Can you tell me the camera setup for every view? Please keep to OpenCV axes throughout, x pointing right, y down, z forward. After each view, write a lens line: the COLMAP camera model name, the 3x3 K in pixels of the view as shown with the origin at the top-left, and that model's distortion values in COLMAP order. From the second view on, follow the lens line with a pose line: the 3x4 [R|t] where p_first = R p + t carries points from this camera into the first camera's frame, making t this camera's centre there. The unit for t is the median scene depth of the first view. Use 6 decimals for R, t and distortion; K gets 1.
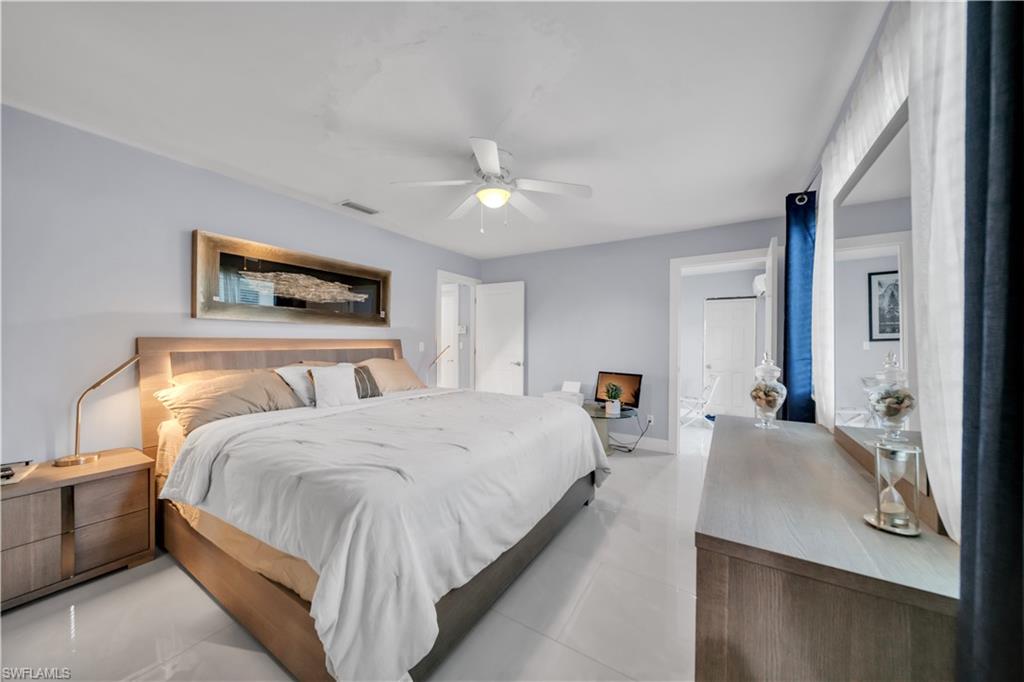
lens RADIAL K [[354.3, 0, 511.3], [0, 354.3, 342.6], [0, 0, 1]] dist [-0.001868, -0.000708]
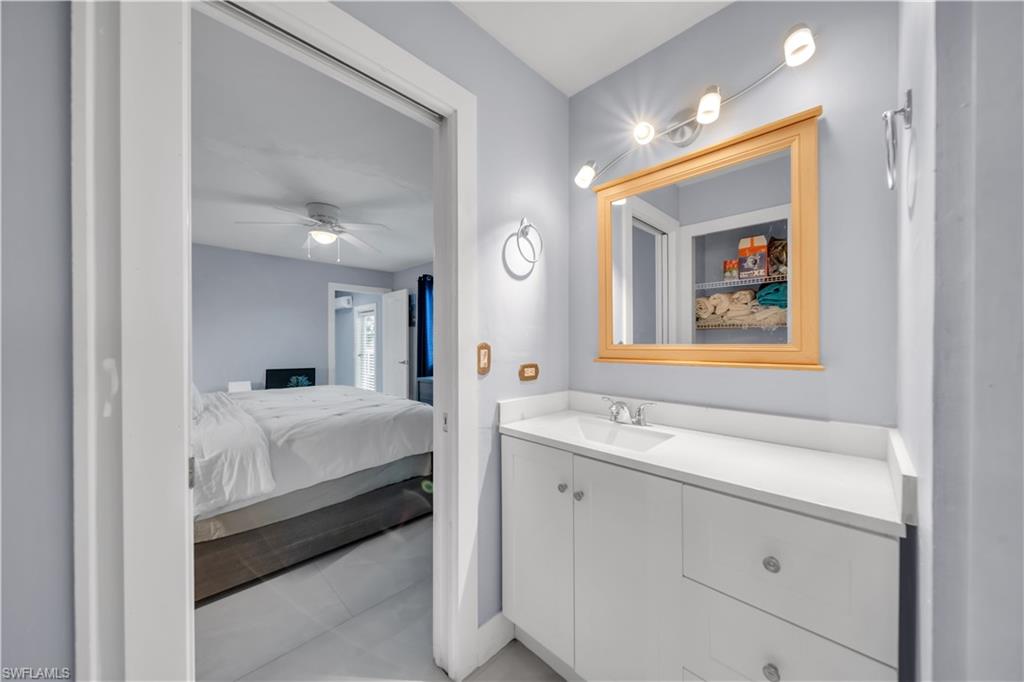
lens RADIAL K [[354.3, 0, 513.9], [0, 354.3, 343.7], [0, 0, 1]] dist [-0.001868, -0.000708]
pose [[0.228013, -0.007979, 0.973625, -0.806434], [0.002649, 0.999968, 0.007575, -0.005450], [-0.973654, 0.000852, 0.228027, -0.003298]]
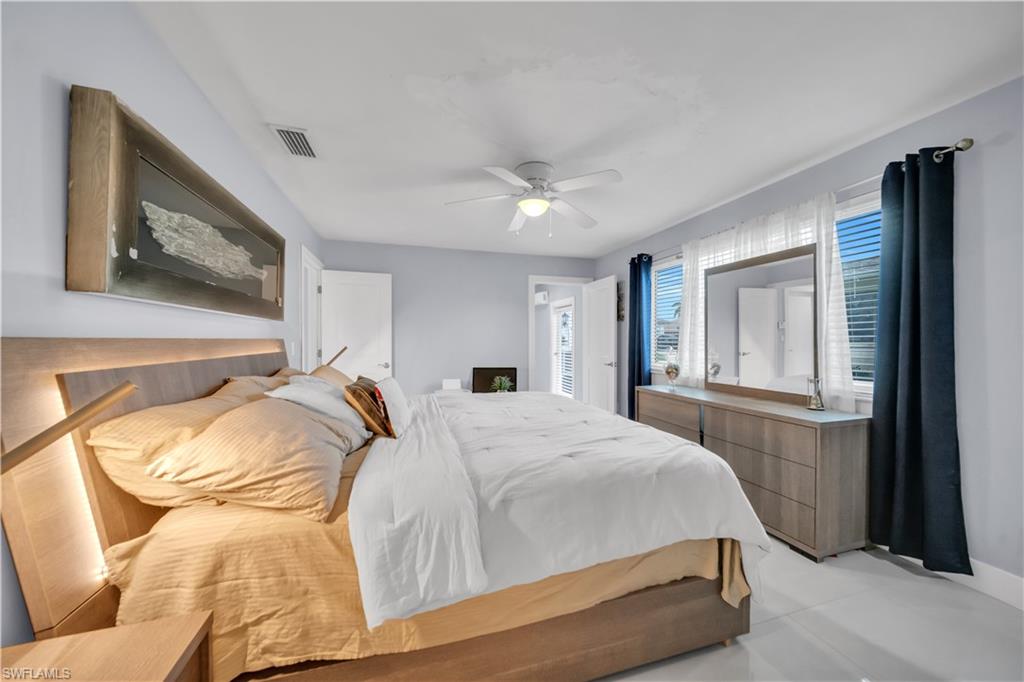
lens RADIAL K [[354.3, 0, 513.2], [0, 354.3, 341.6], [0, 0, 1]] dist [-0.001868, -0.000708]
pose [[0.664701, -0.008193, 0.747064, -0.602666], [0.005710, 0.999966, 0.005886, -0.005804], [-0.747088, 0.000353, 0.664726, 0.226243]]
